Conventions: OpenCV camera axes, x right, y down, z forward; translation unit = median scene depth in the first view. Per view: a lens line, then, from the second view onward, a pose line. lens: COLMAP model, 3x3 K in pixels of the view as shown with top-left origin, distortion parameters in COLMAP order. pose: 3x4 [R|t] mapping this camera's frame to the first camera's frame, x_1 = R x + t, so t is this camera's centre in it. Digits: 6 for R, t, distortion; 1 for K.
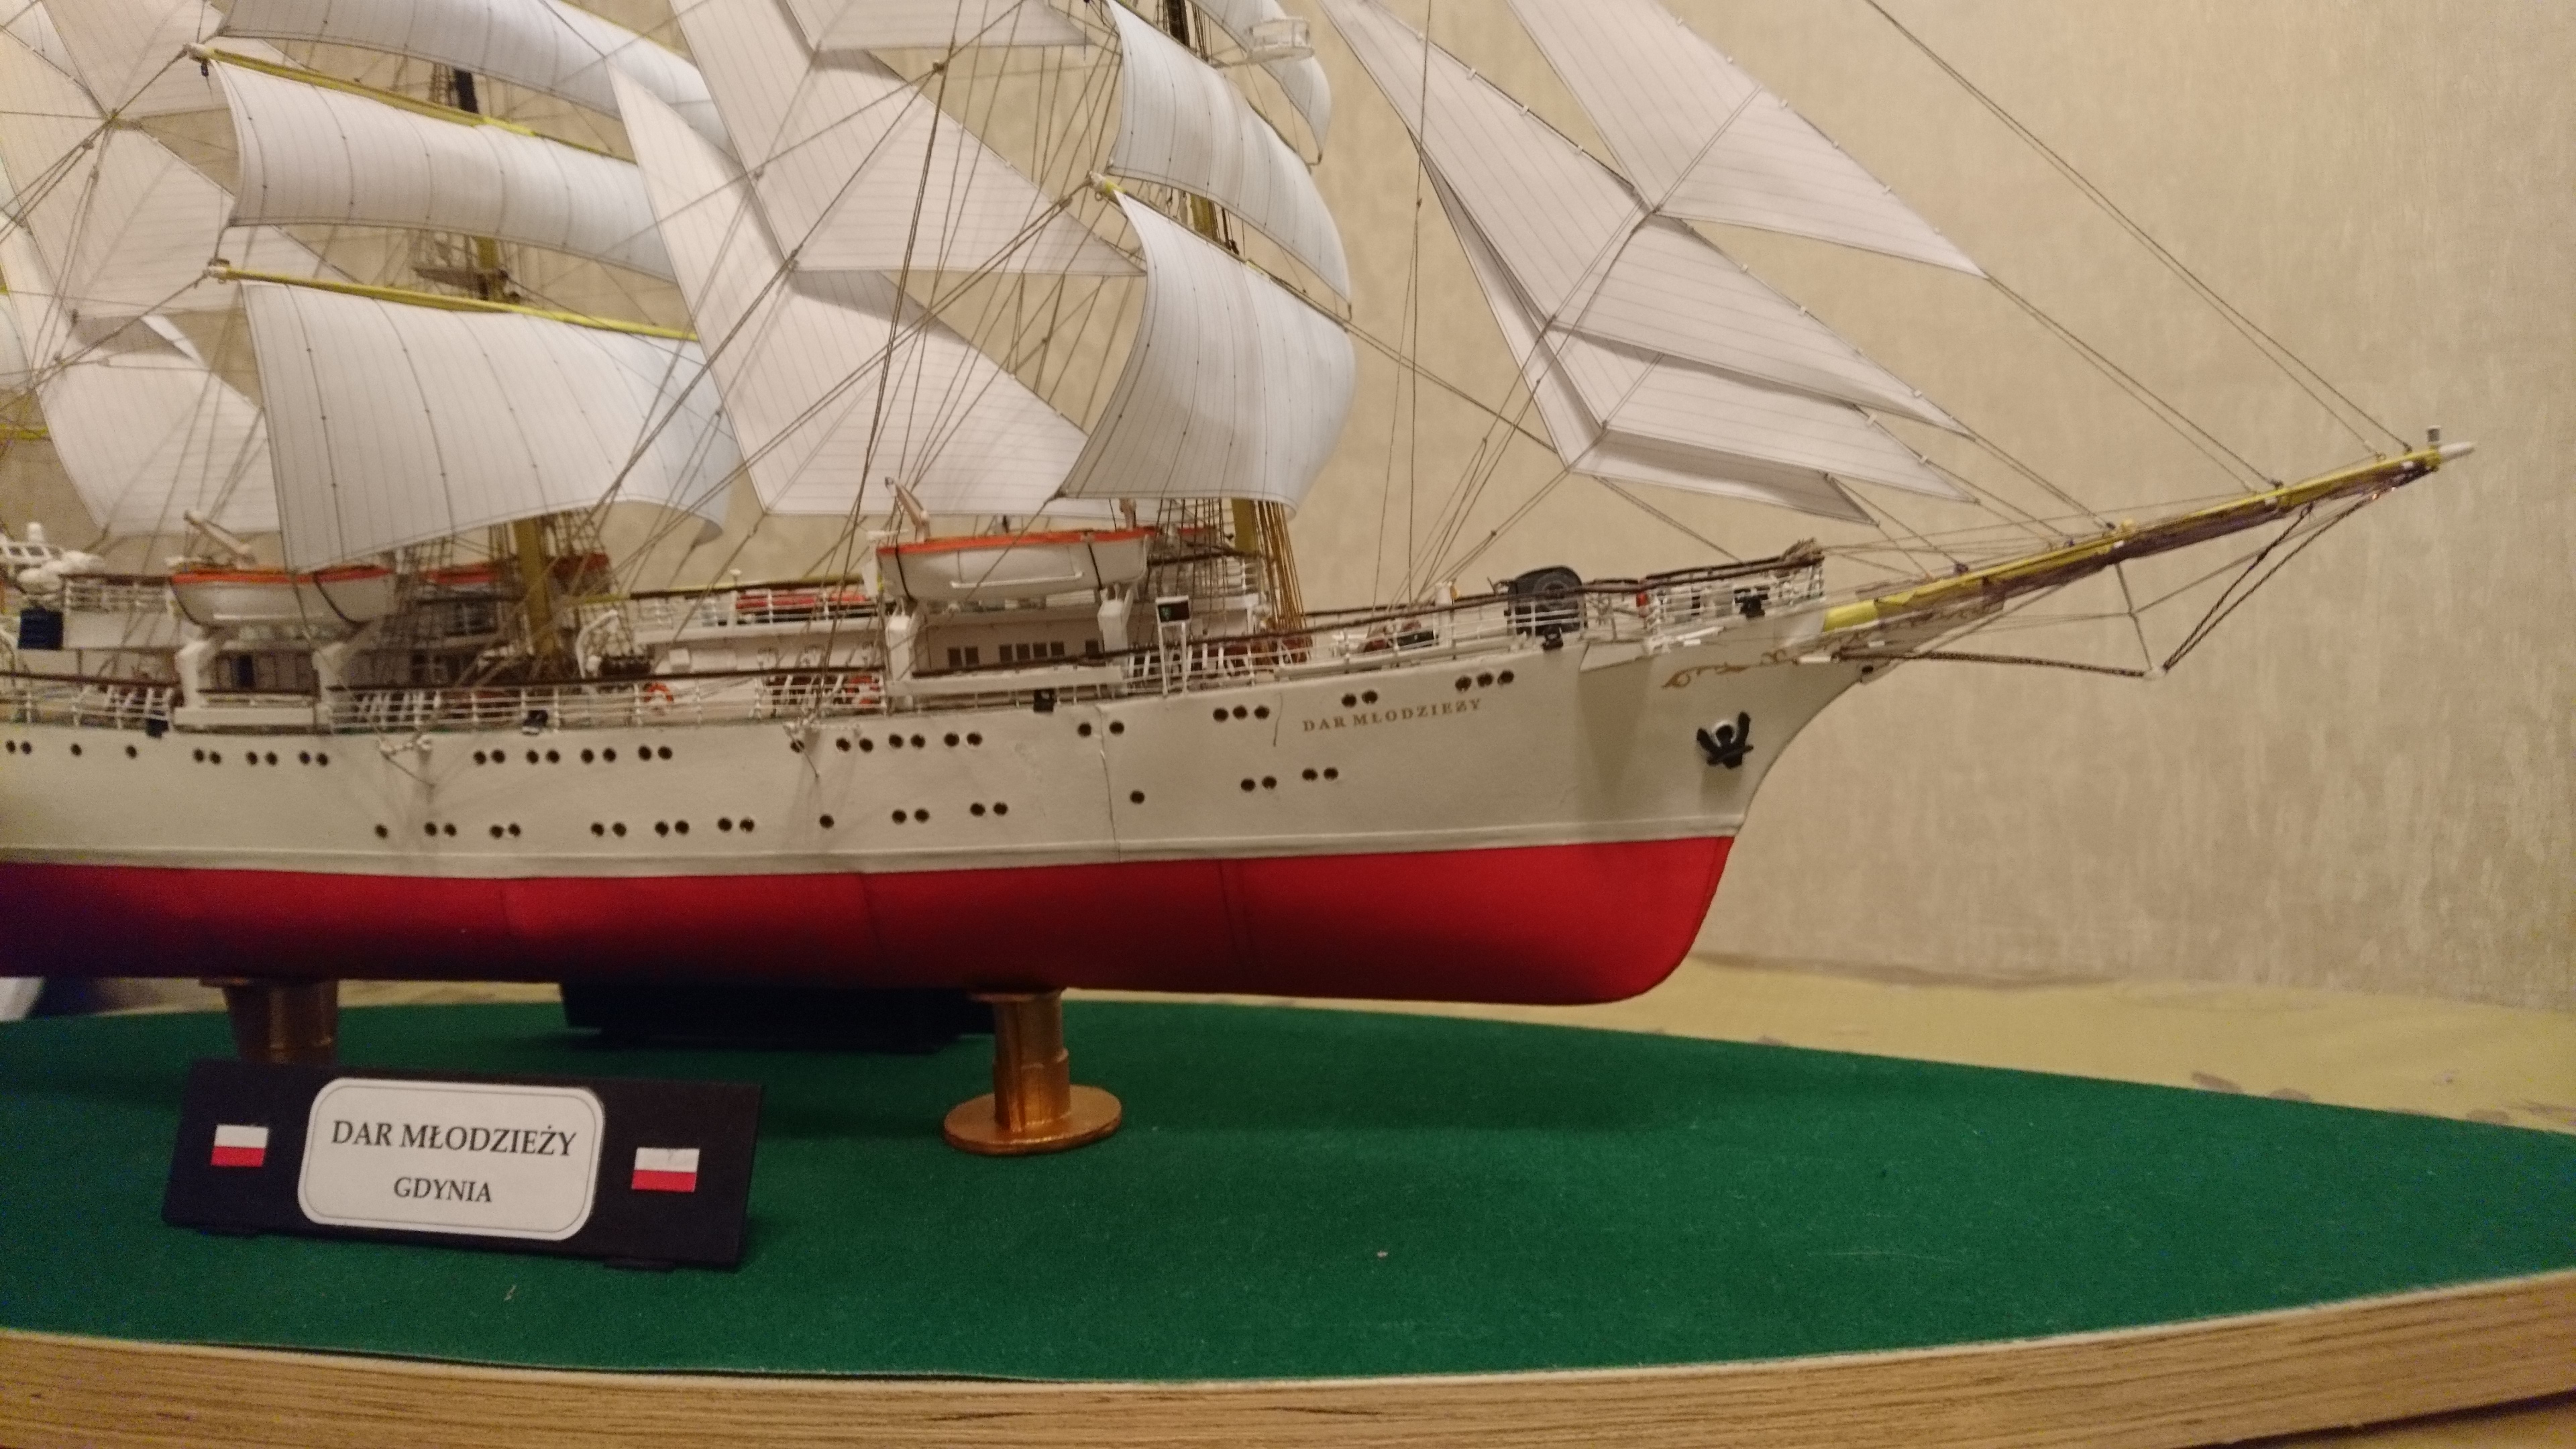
lens RADIAL K [[1670.1, 0, 1276.8], [0, 1670.1, 716.0], [0, 0, 1]] dist [0.184208, -0.342165]
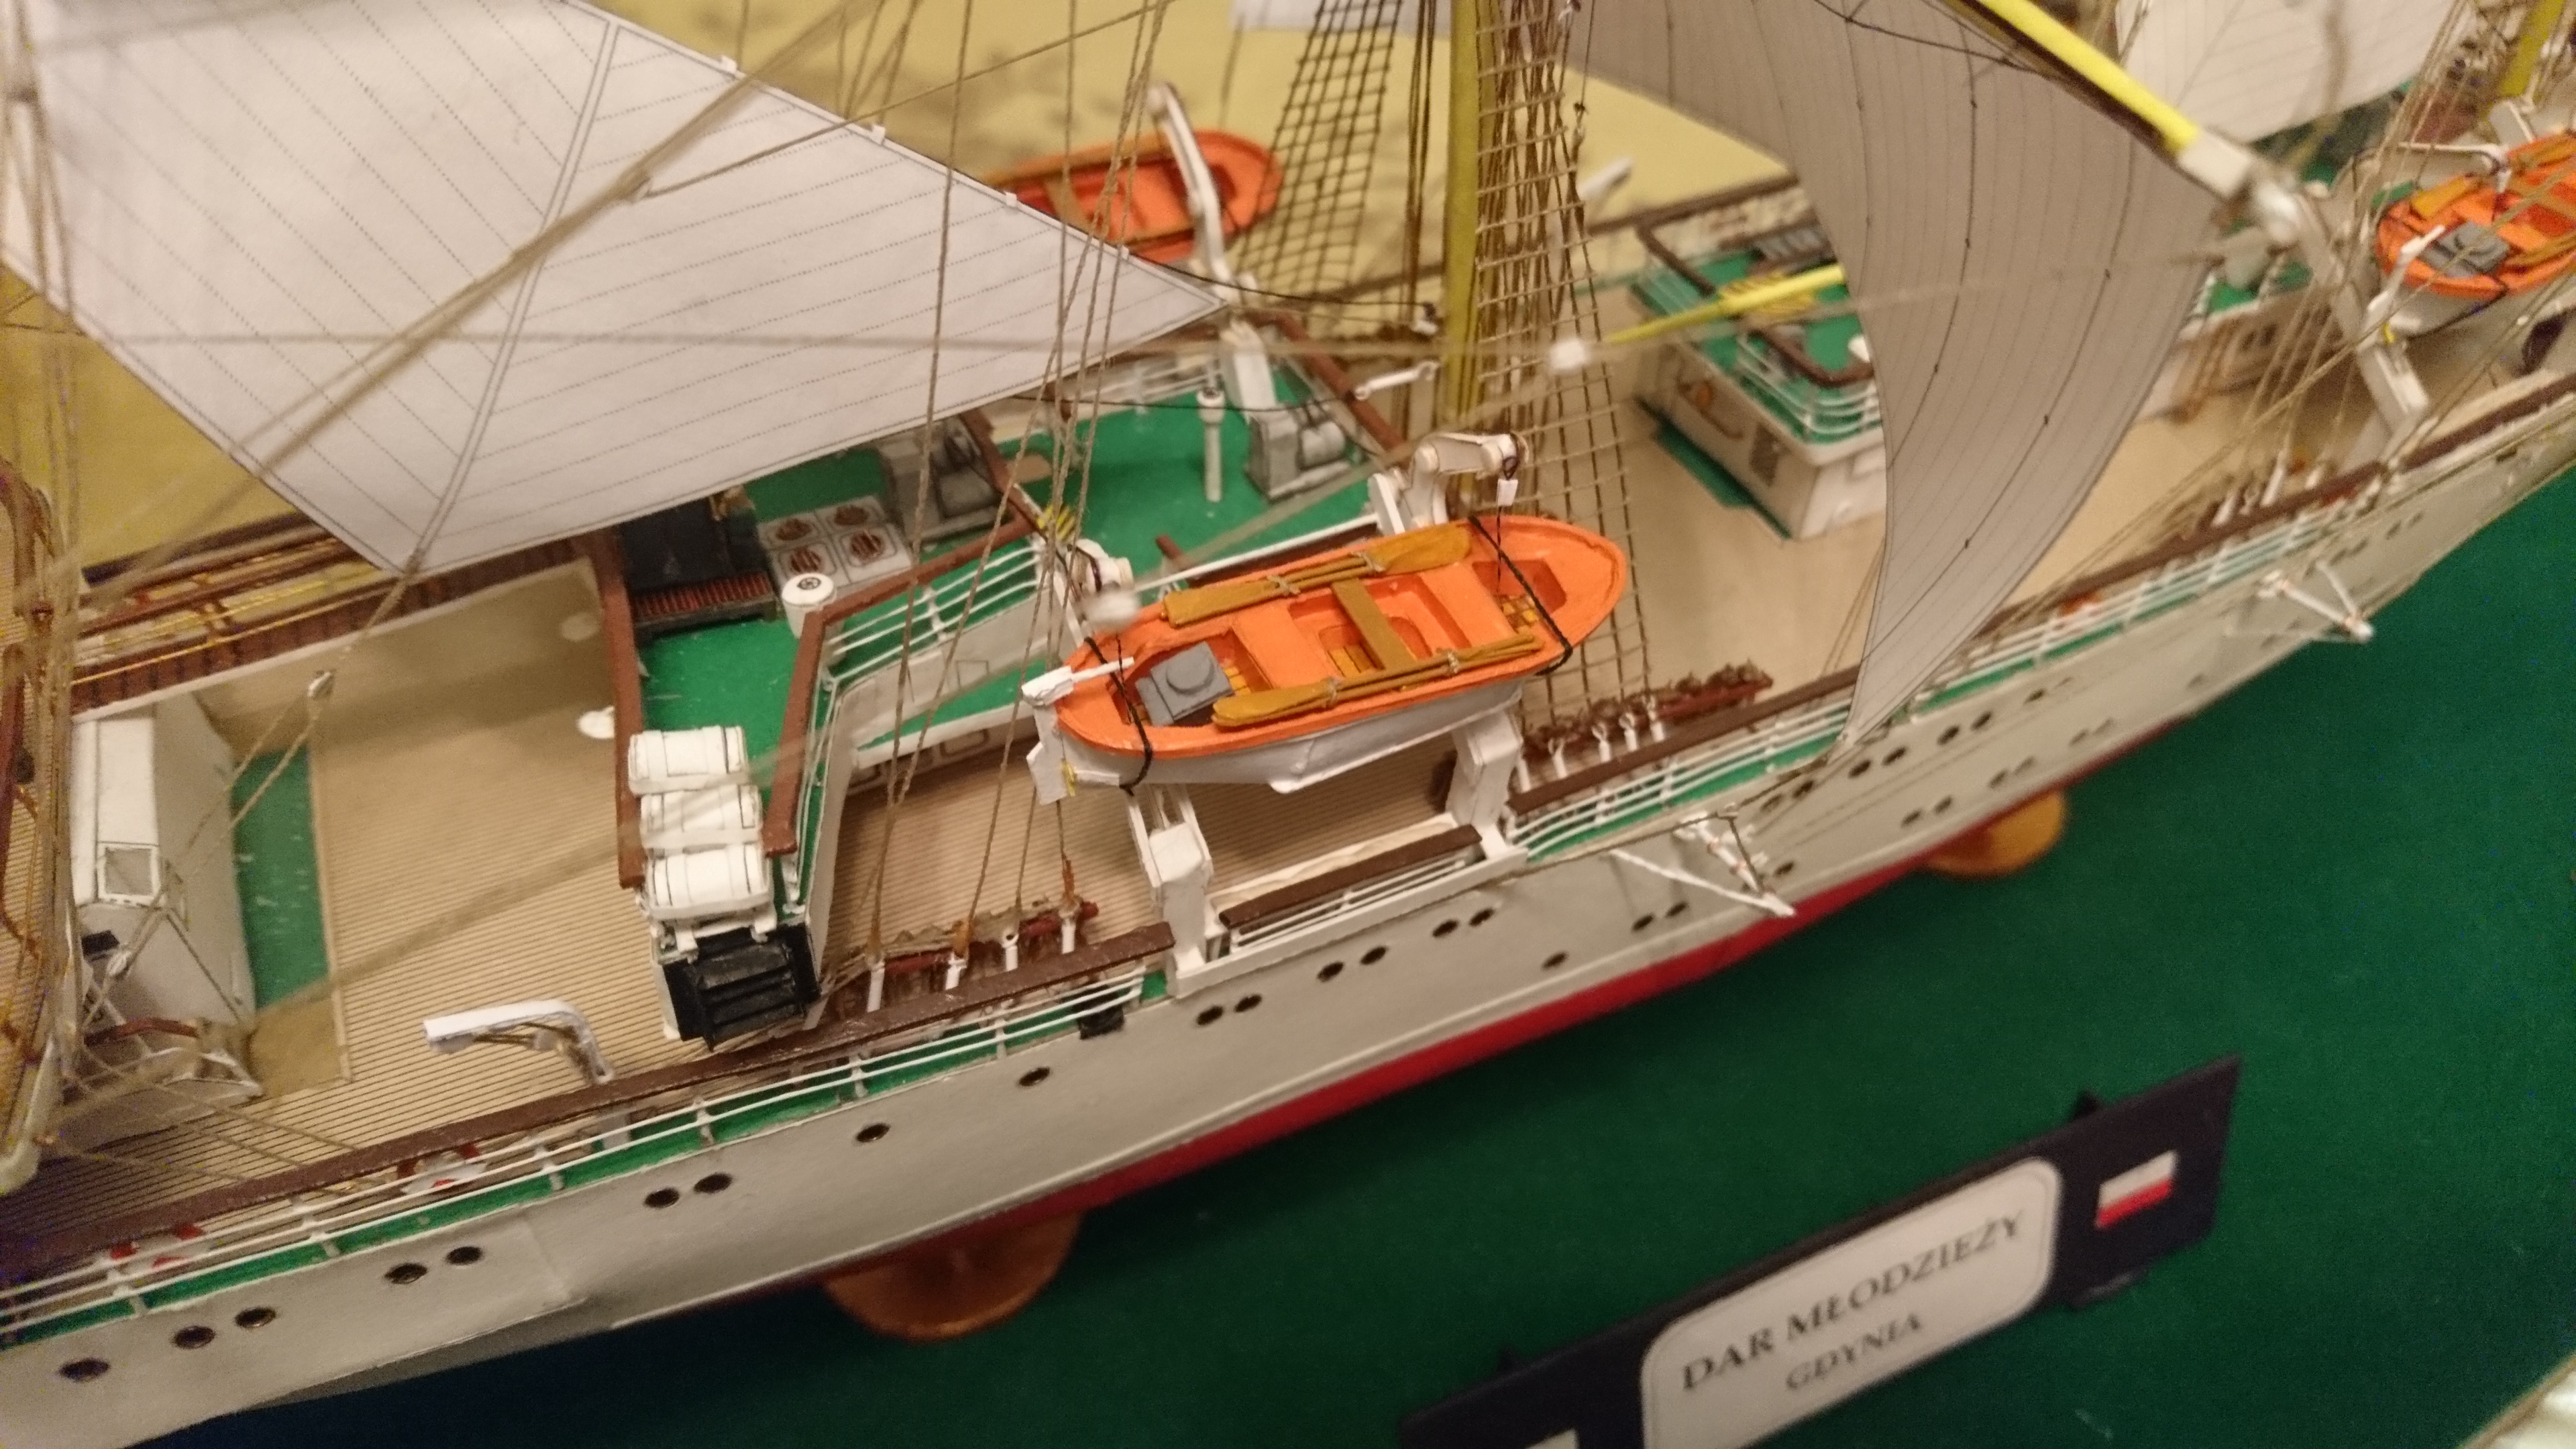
lens RADIAL K [[1670.1, 0, 1276.8], [0, 1670.1, 716.0], [0, 0, 1]] dist [0.184208, -0.342165]
pose [[0.806241, -0.390531, 0.444365, -0.848675], [0.019862, 0.768586, 0.639438, -0.350293], [-0.591254, -0.506715, 0.627423, 0.806180]]
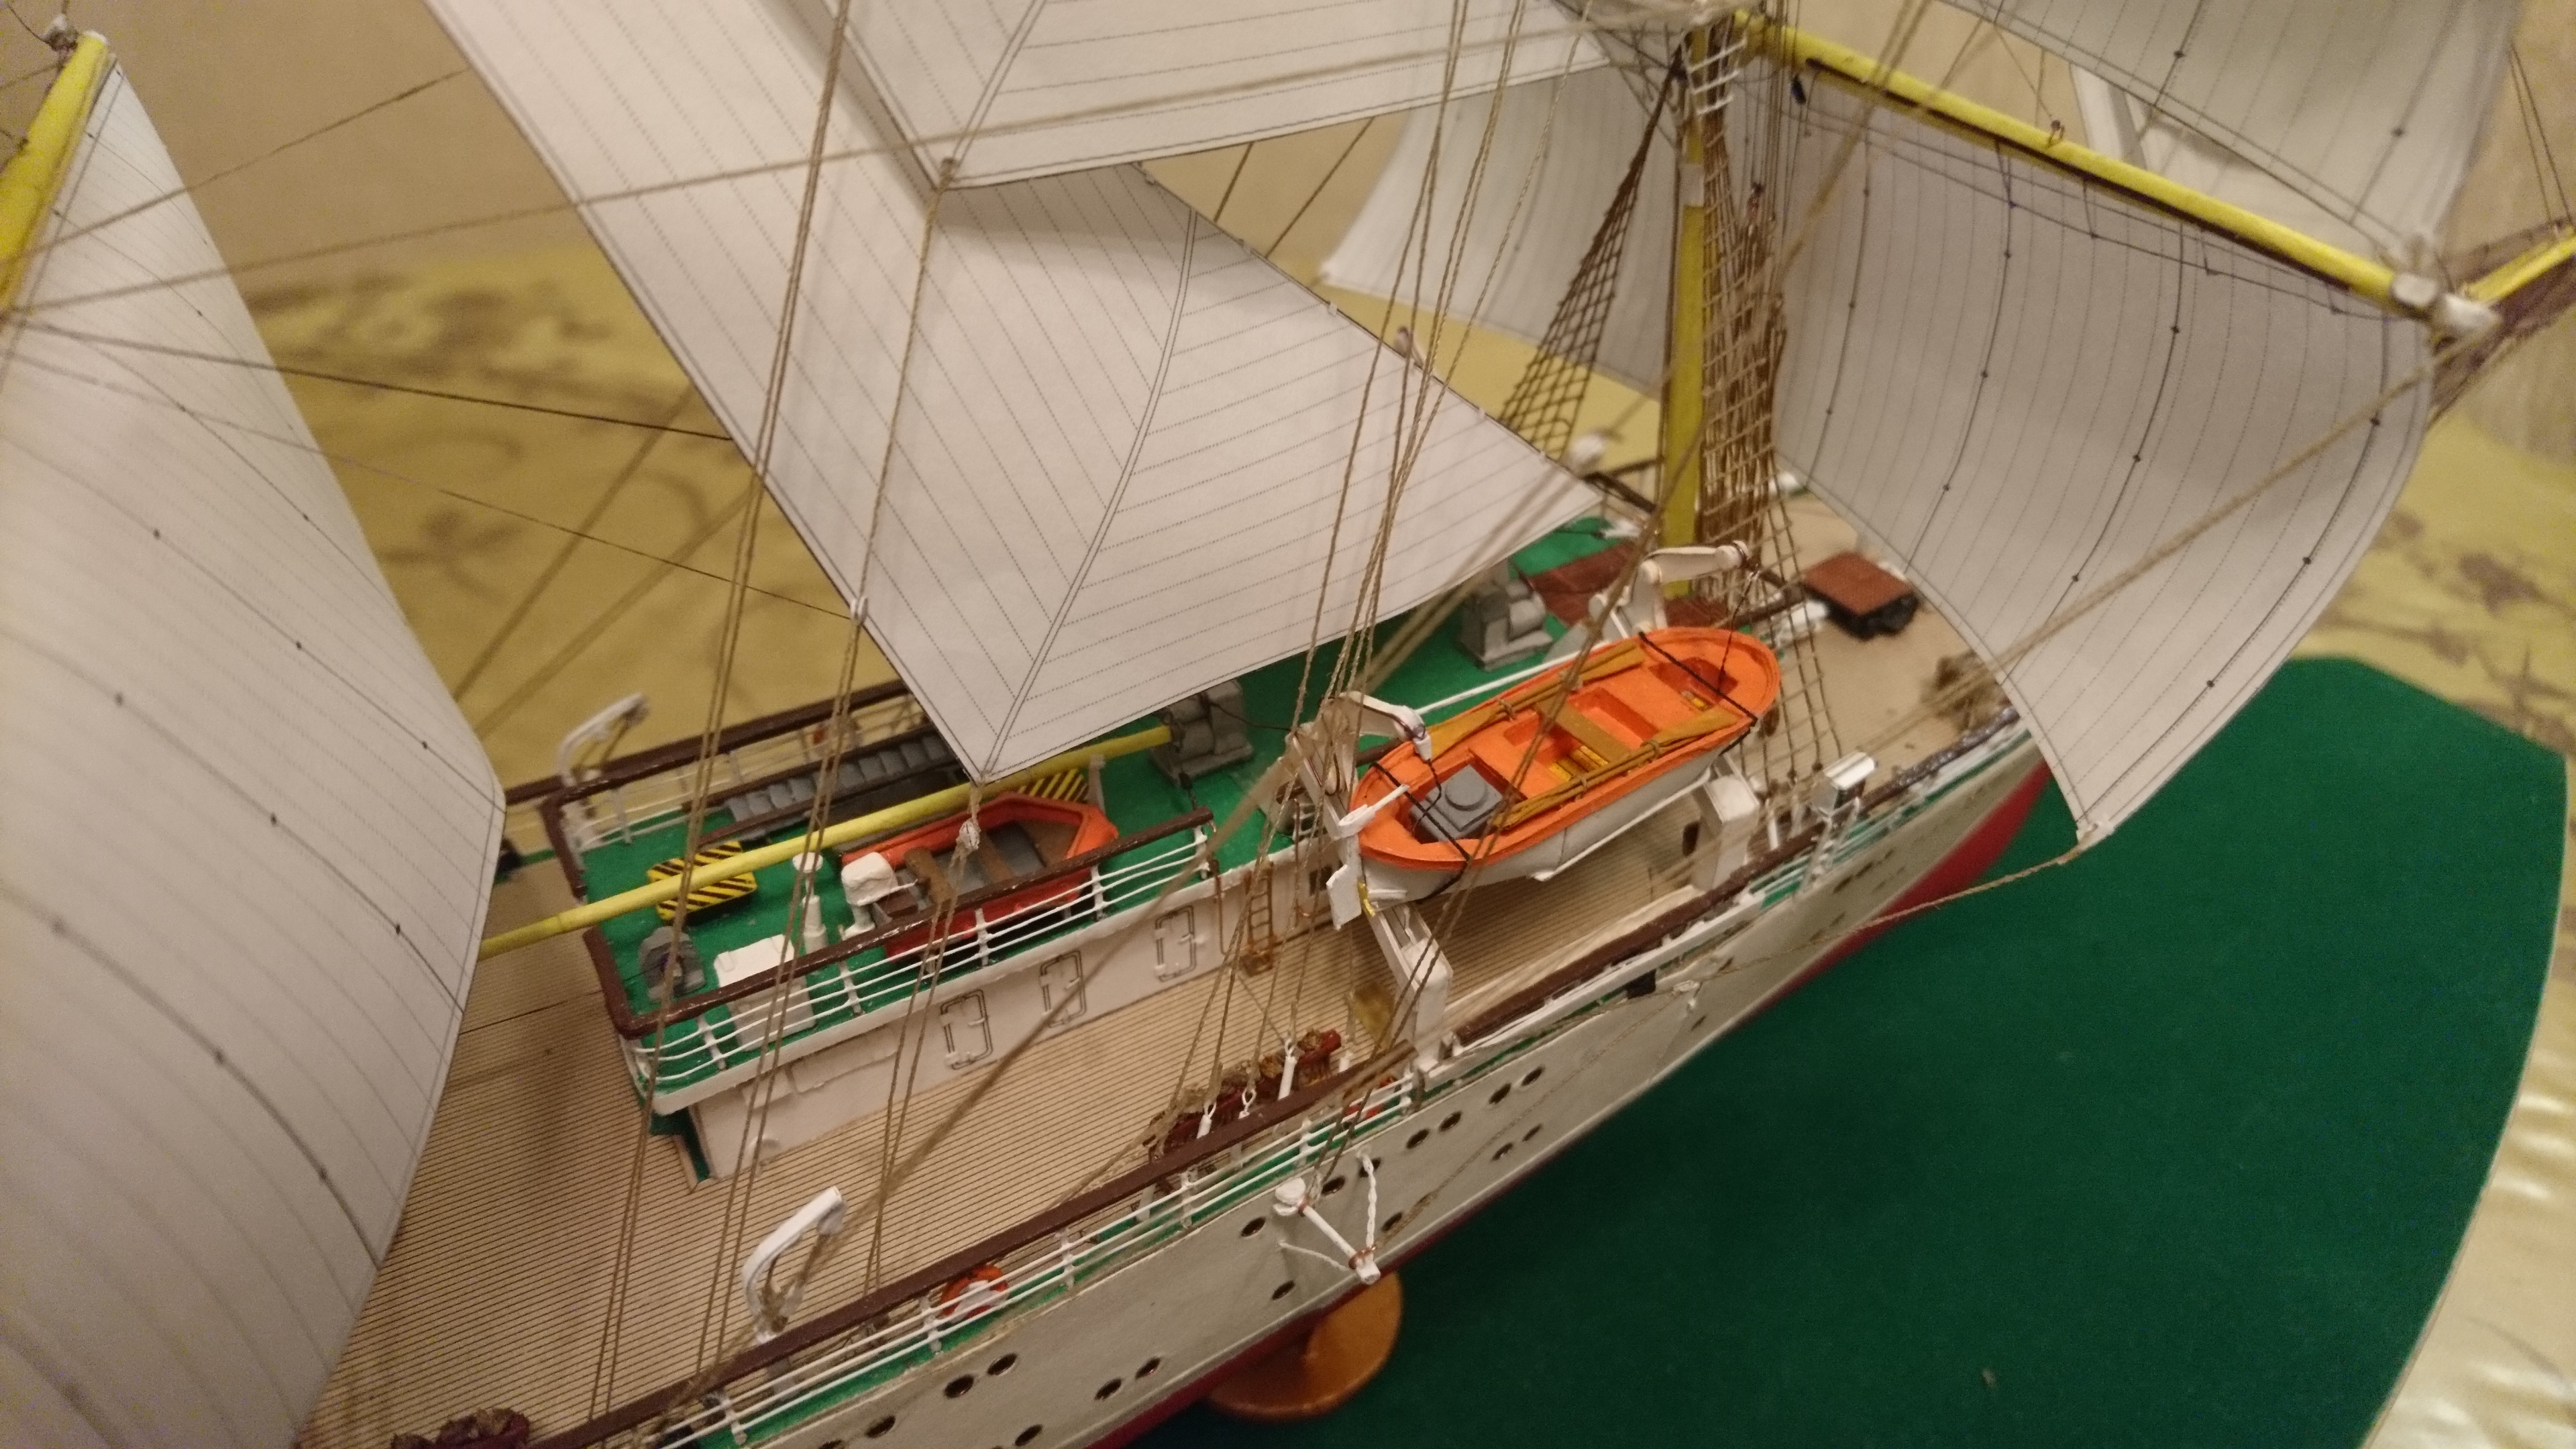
lens RADIAL K [[1670.1, 0, 1276.8], [0, 1670.1, 716.0], [0, 0, 1]] dist [0.184208, -0.342165]
pose [[0.759062, -0.351326, 0.548083, -0.504301], [0.020889, 0.854596, 0.518873, -0.376626], [-0.650683, -0.382408, 0.656030, 0.727773]]
